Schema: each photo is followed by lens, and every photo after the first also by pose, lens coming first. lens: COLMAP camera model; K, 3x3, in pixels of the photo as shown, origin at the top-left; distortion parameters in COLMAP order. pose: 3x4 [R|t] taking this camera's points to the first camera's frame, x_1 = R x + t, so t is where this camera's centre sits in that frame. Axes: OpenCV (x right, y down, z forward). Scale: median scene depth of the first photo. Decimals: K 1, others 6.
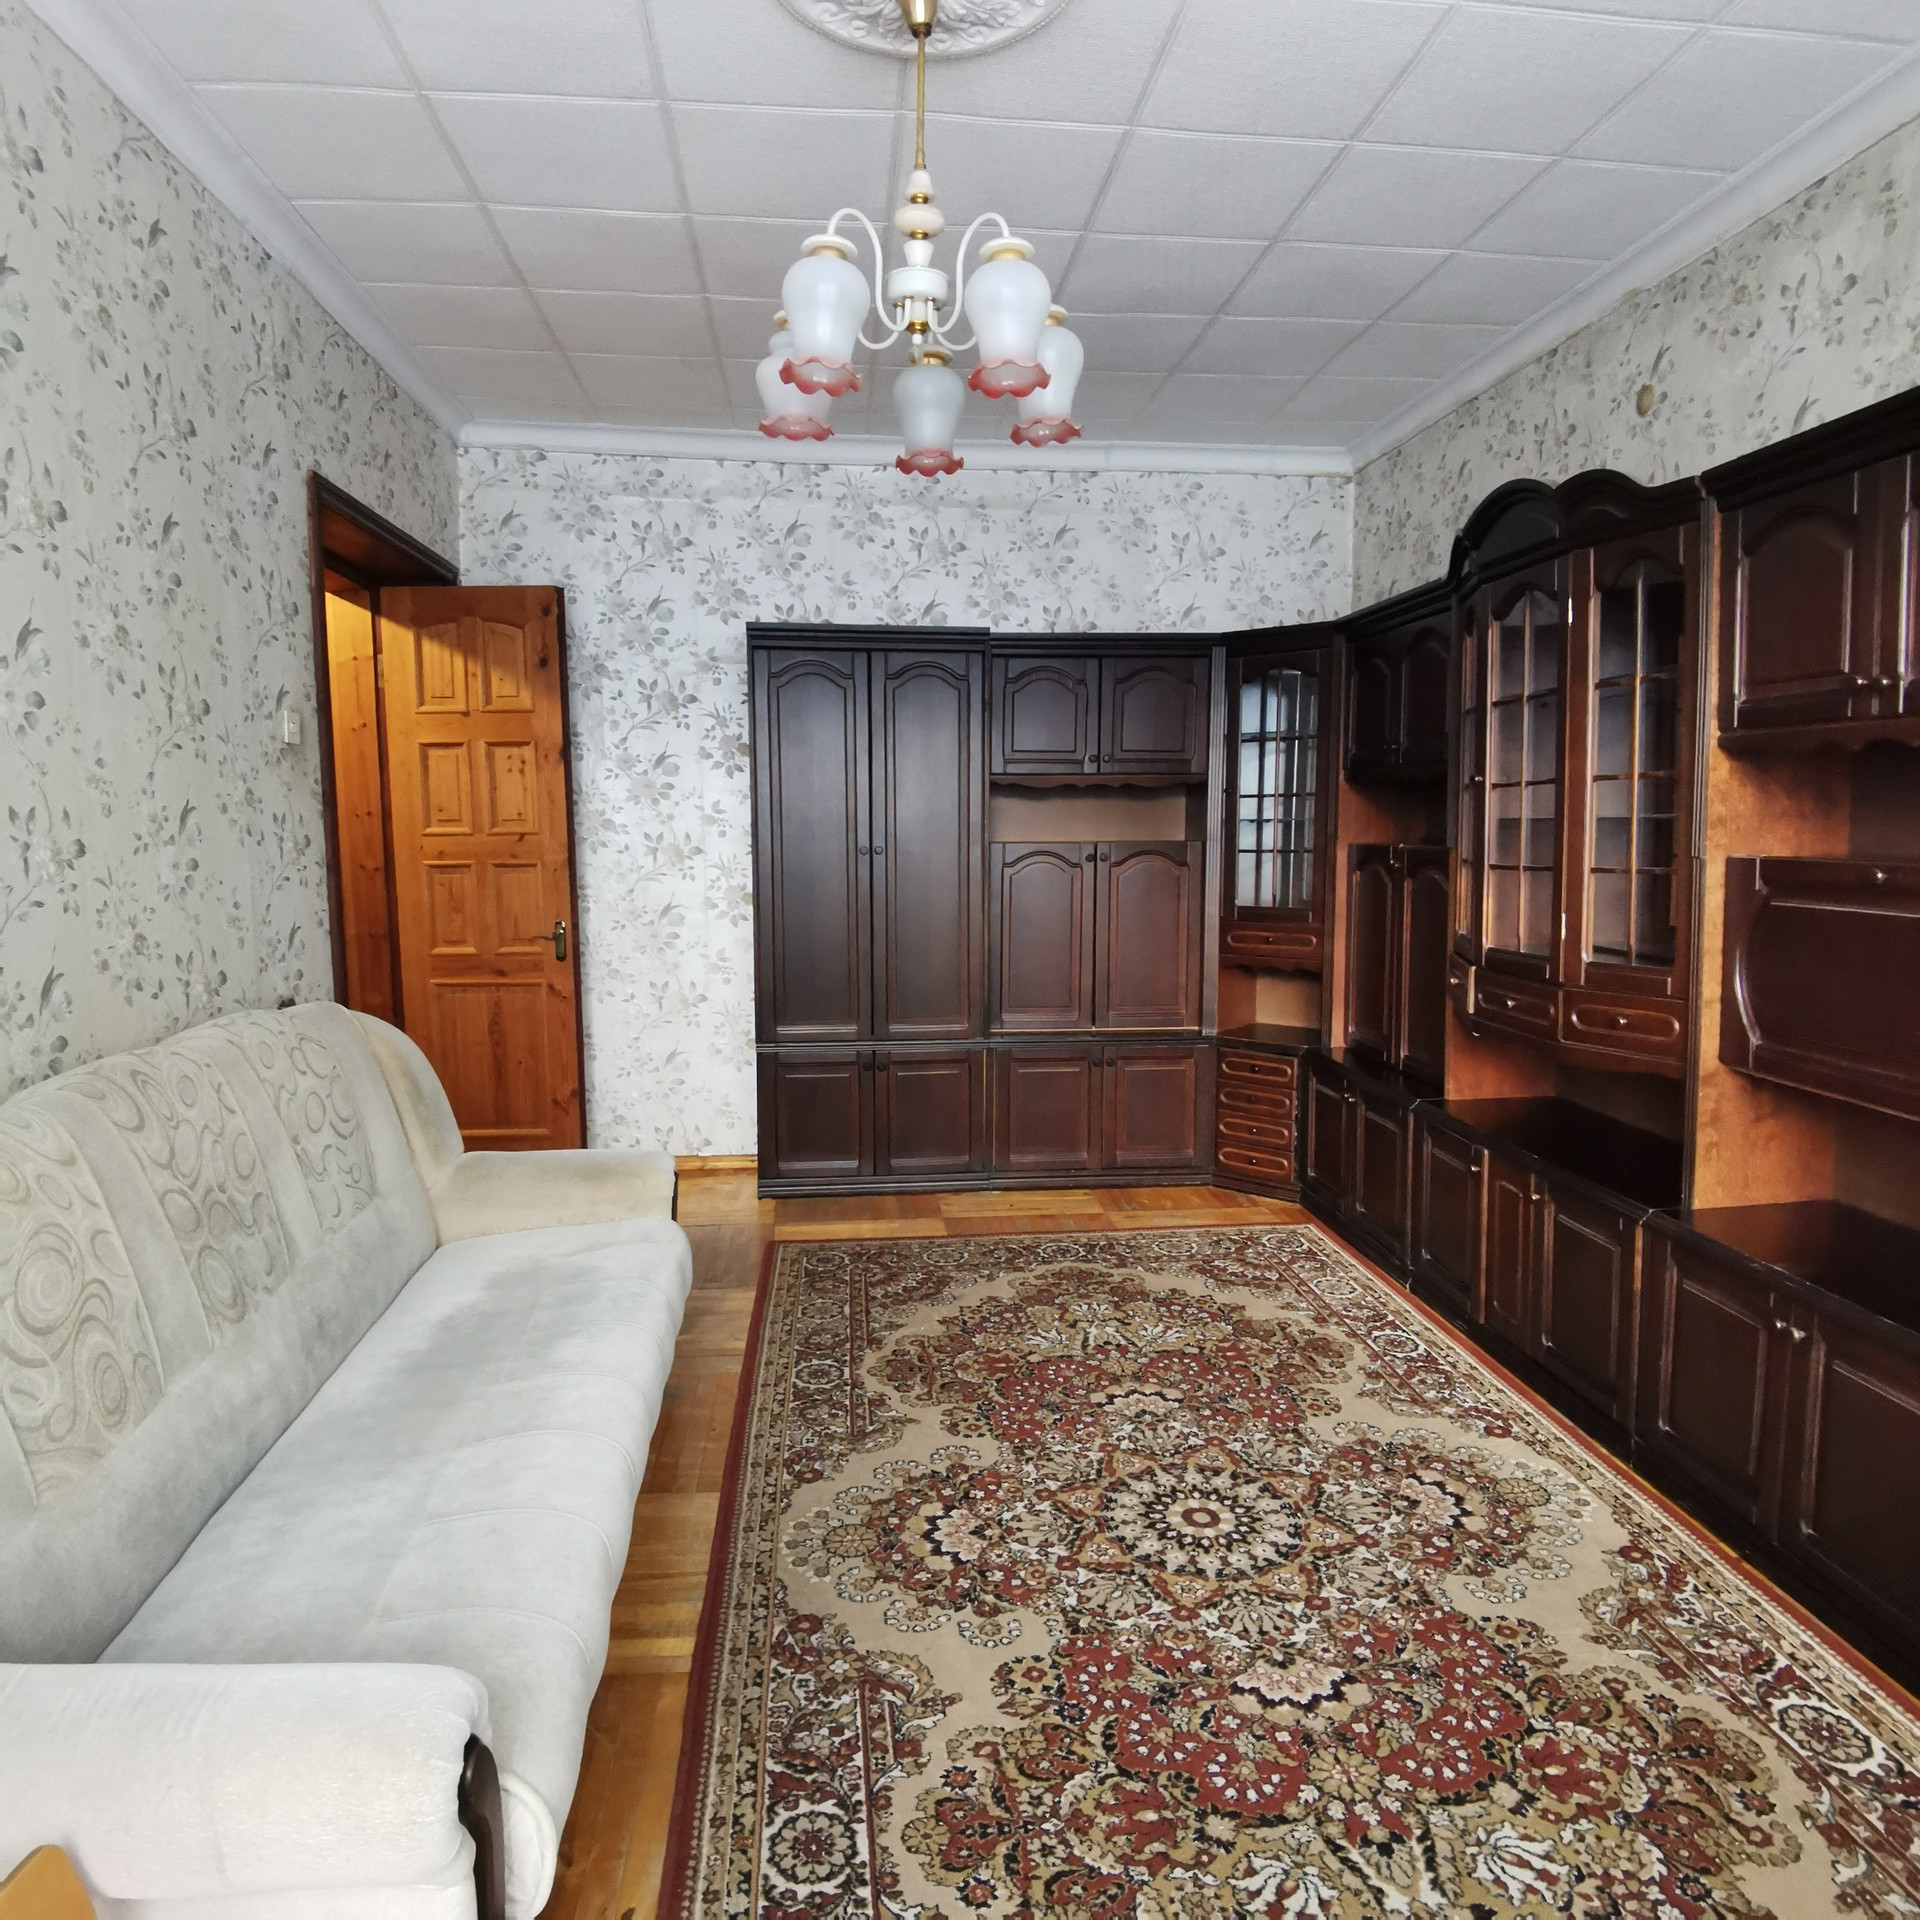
lens RADIAL K [[1286.5, 0, 958.1], [0, 1286.5, 956.3], [0, 0, 1]] dist [0.025983, -0.071291]
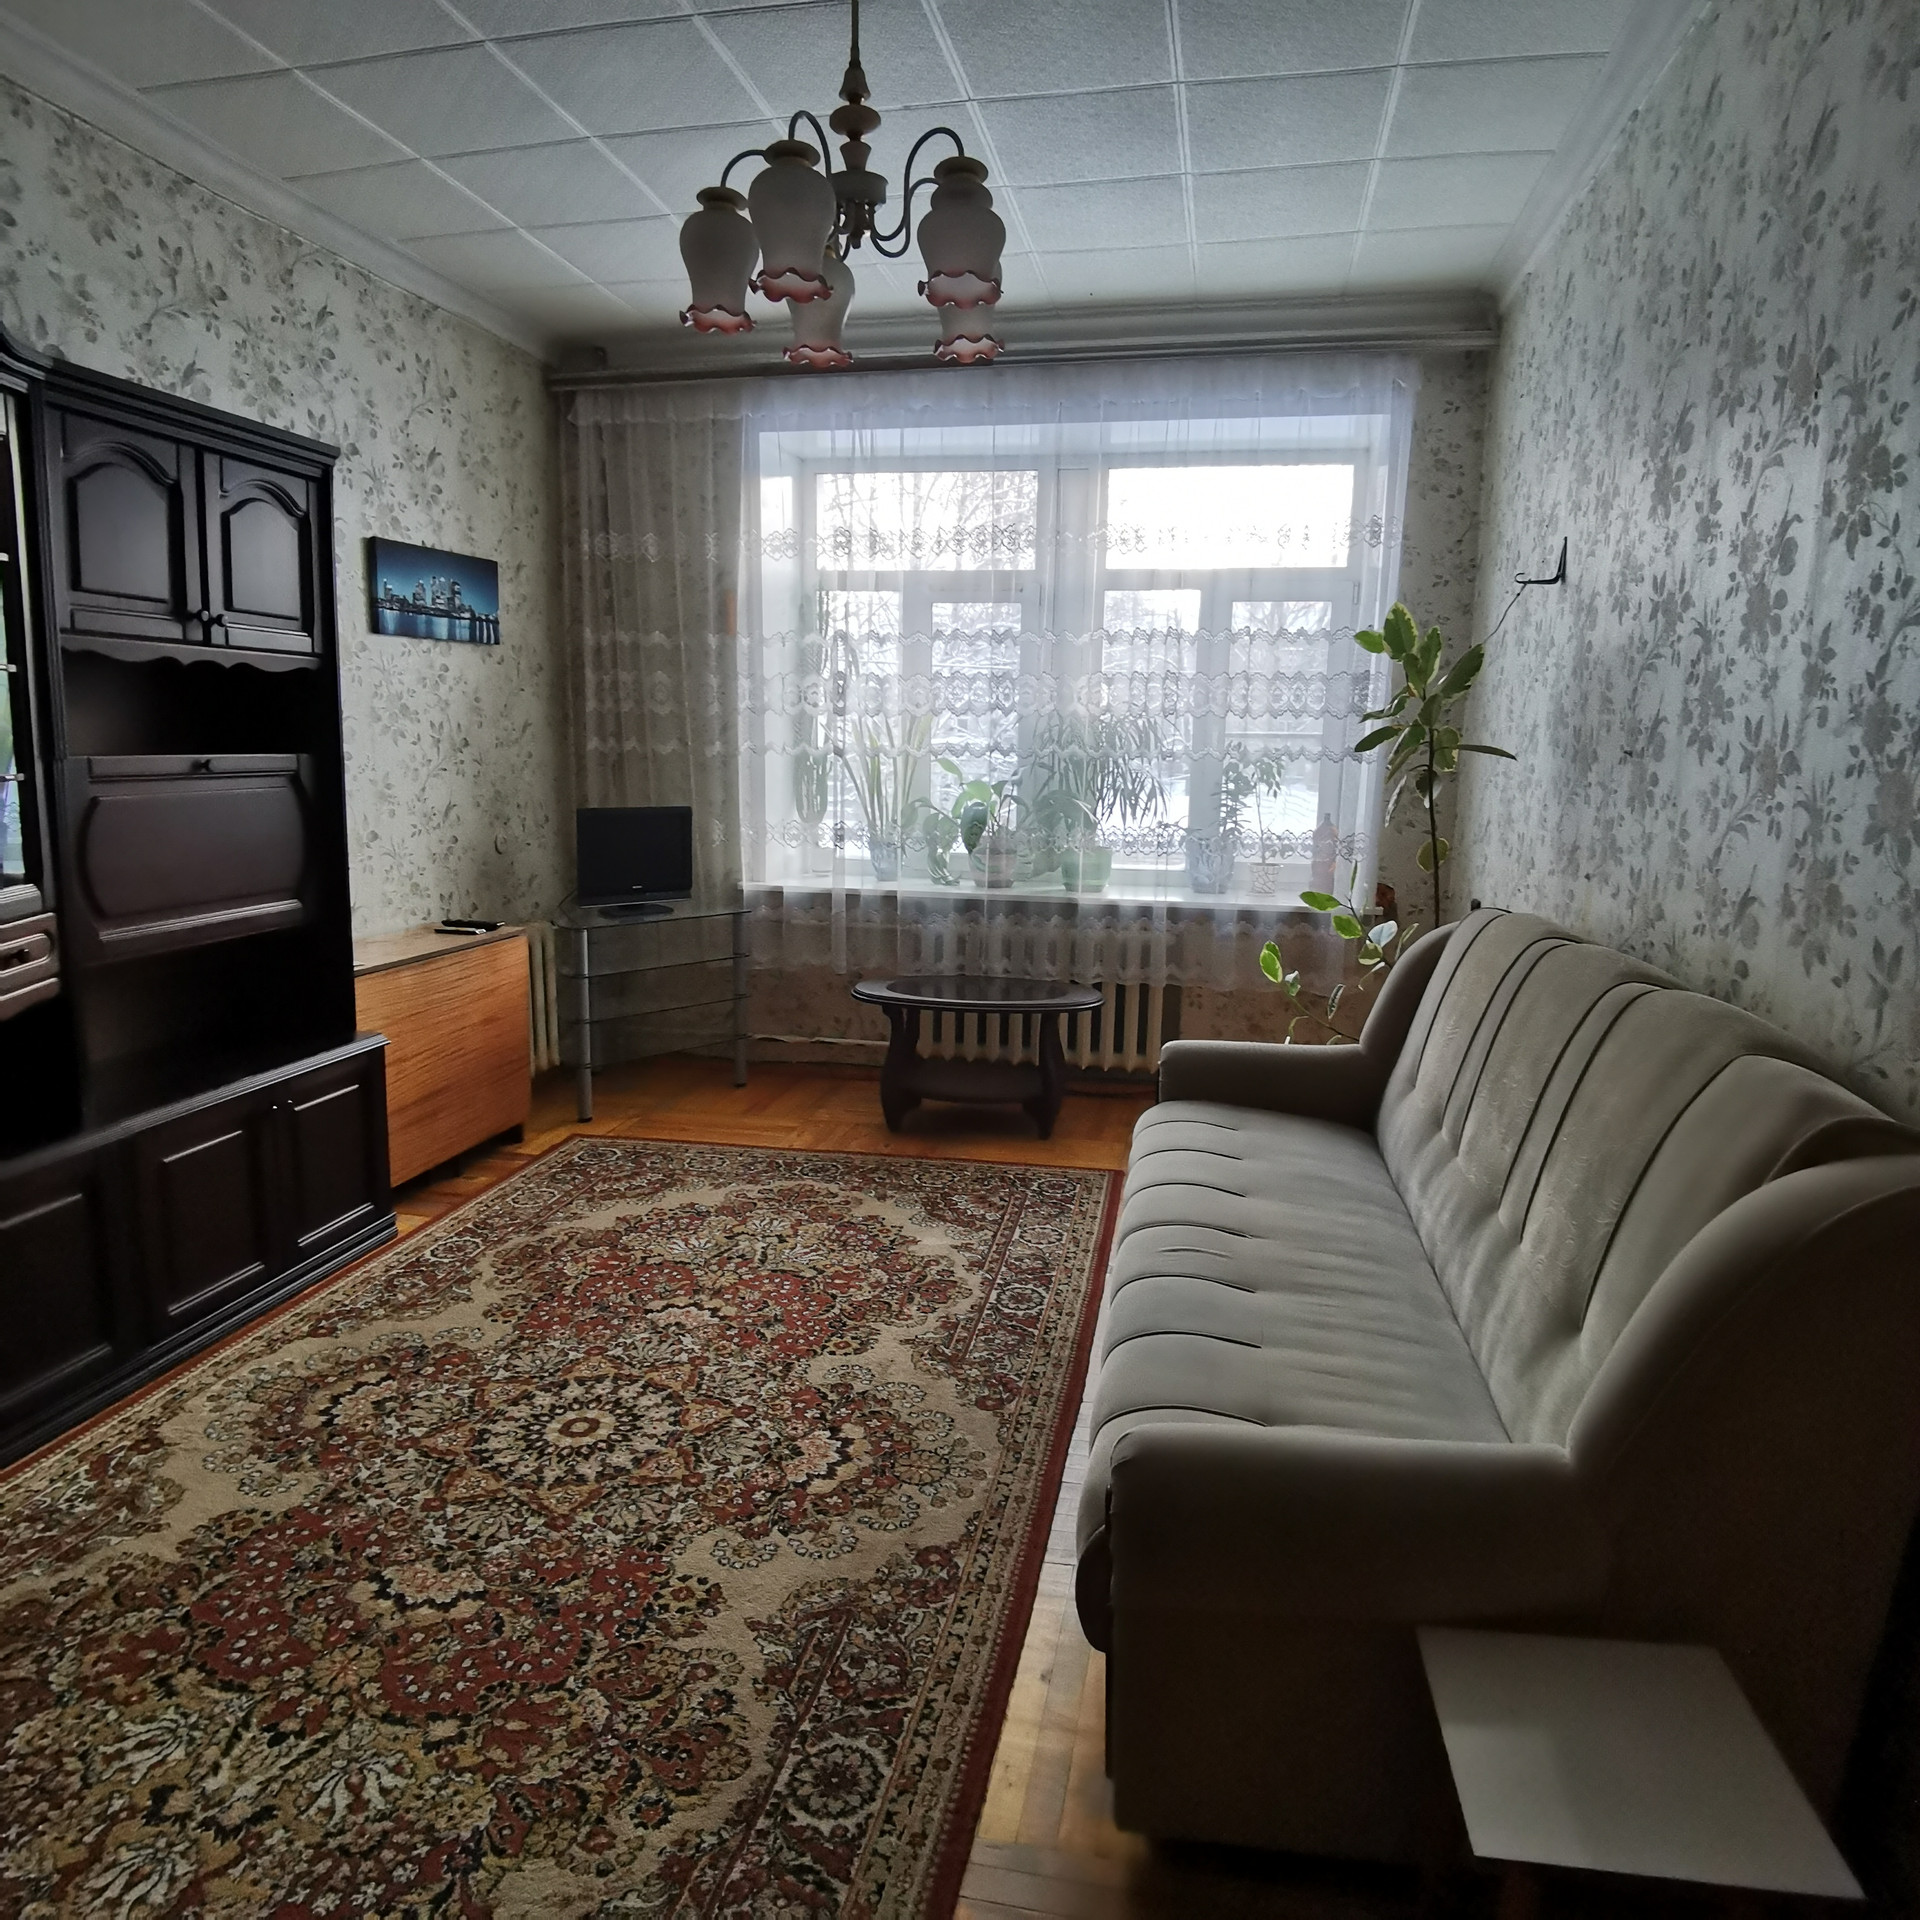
lens RADIAL K [[1286.5, 0, 961.4], [0, 1286.5, 957.9], [0, 0, 1]] dist [0.025983, -0.071291]
pose [[-0.953801, -0.058039, 0.294779, -0.371535], [0.020596, 0.966224, 0.256880, -0.169285], [-0.299732, 0.251084, -0.920390, 1.761035]]
